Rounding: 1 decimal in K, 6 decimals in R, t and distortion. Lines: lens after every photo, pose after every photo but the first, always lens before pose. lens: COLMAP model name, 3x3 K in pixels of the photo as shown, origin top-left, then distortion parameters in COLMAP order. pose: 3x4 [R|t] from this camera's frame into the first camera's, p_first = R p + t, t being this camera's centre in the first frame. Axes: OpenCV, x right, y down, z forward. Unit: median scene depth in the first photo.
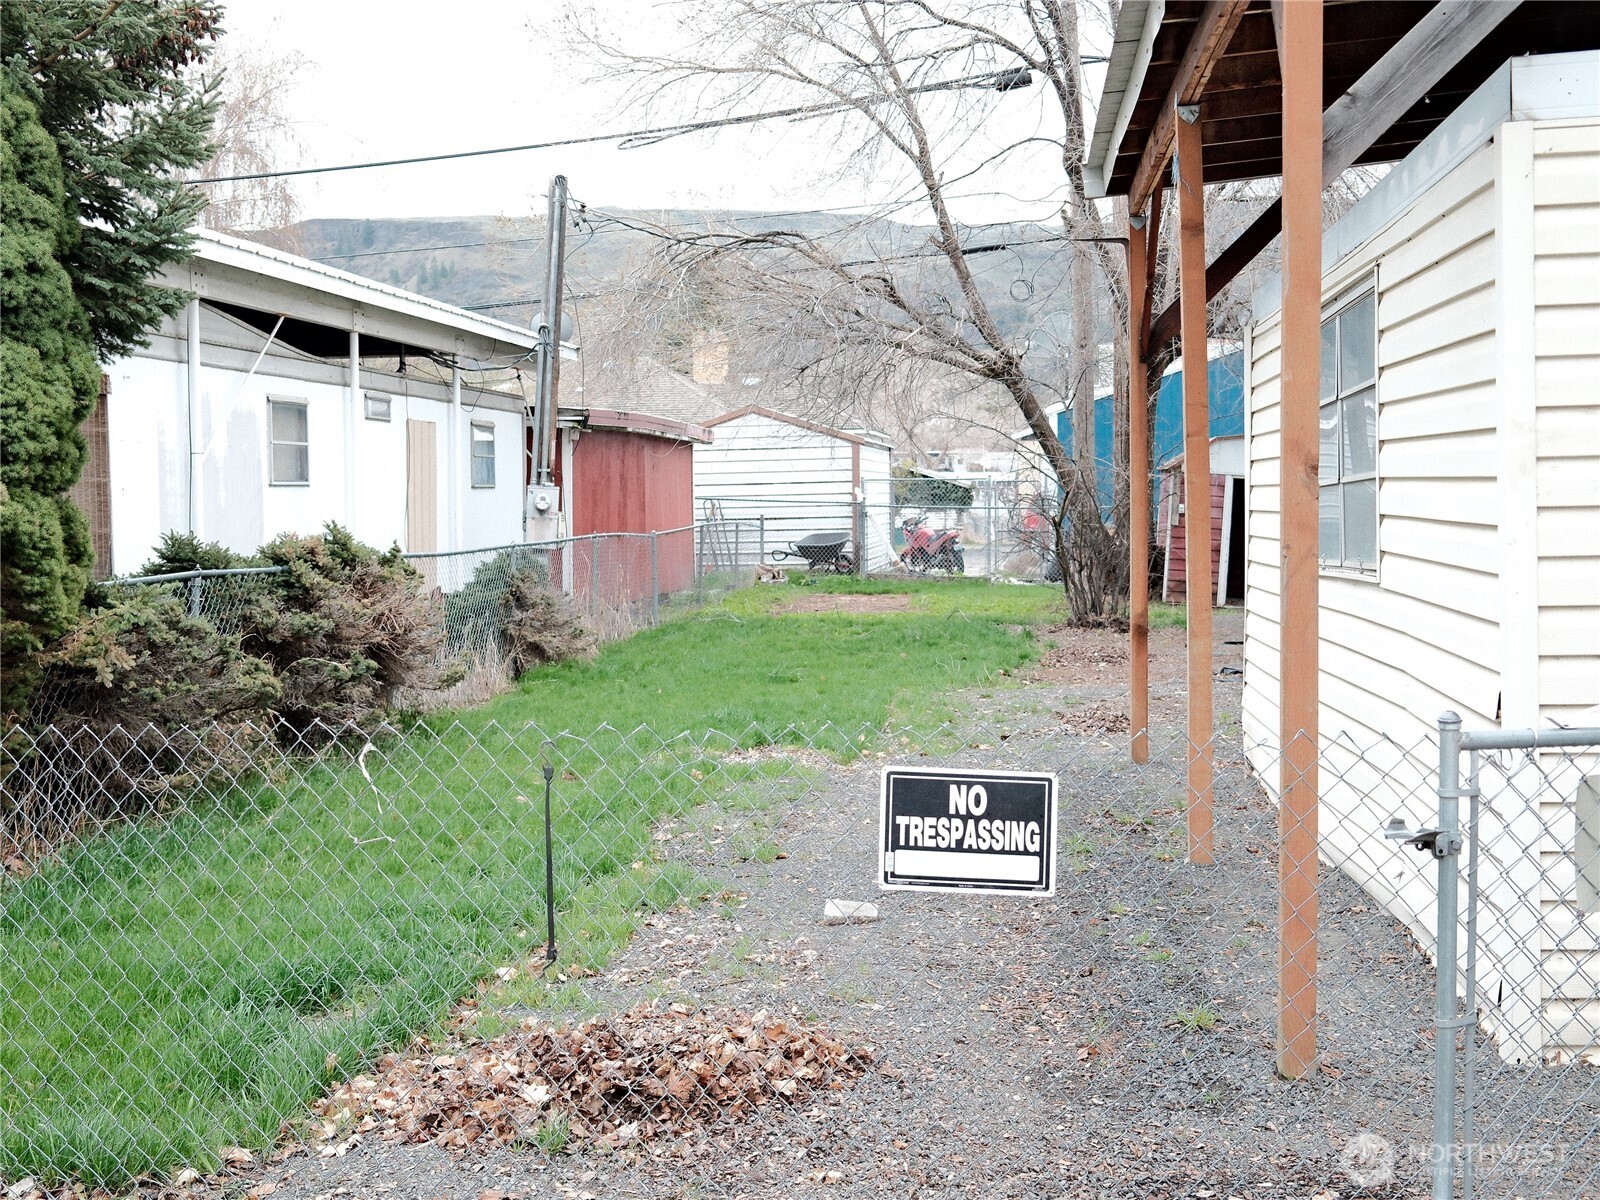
lens RADIAL K [[1842.9, 0, 800.2], [0, 1842.9, 600.4], [0, 0, 1]] dist [-0.005796, 0.000000]
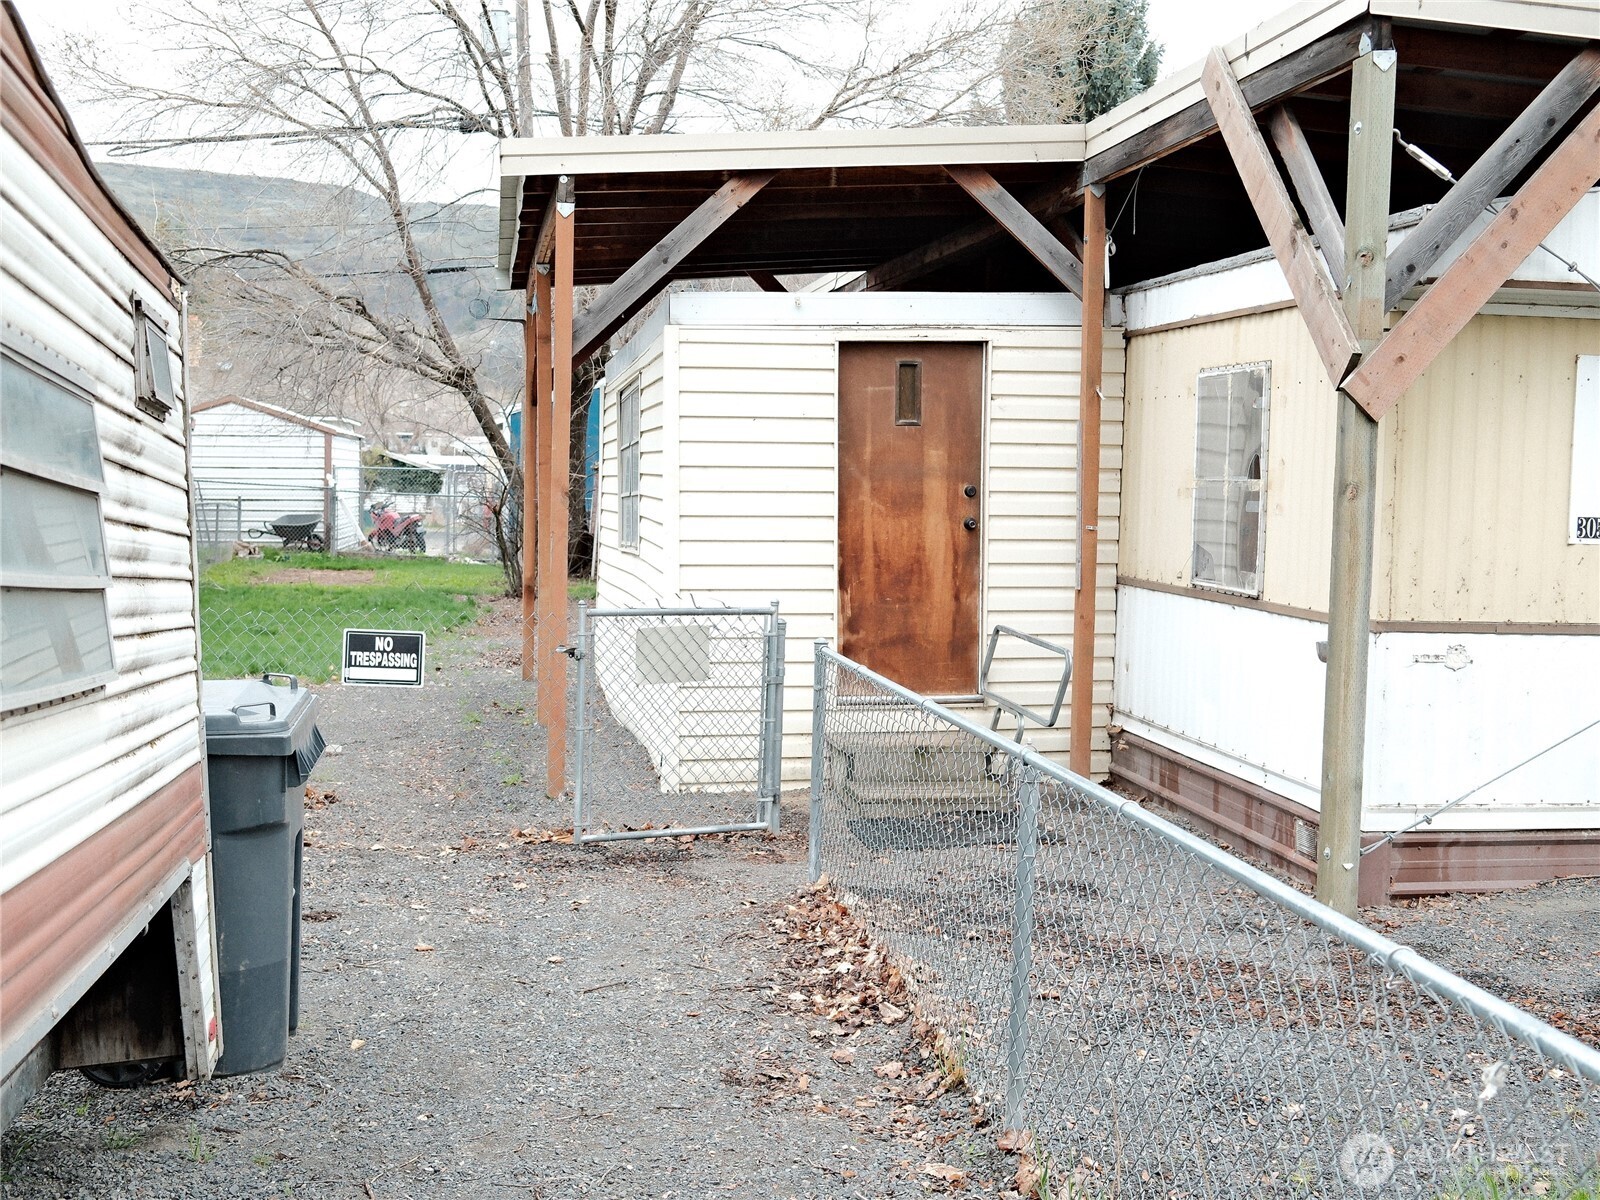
lens RADIAL K [[1842.9, 0, 771.2], [0, 1842.9, 579.9], [0, 0, 1]] dist [-0.005796, 0.000000]
pose [[0.964089, 0.015839, 0.265105, -0.005923], [-0.015043, 0.999874, -0.005030, 0.004491], [-0.265152, 0.000862, 0.964206, -0.154732]]
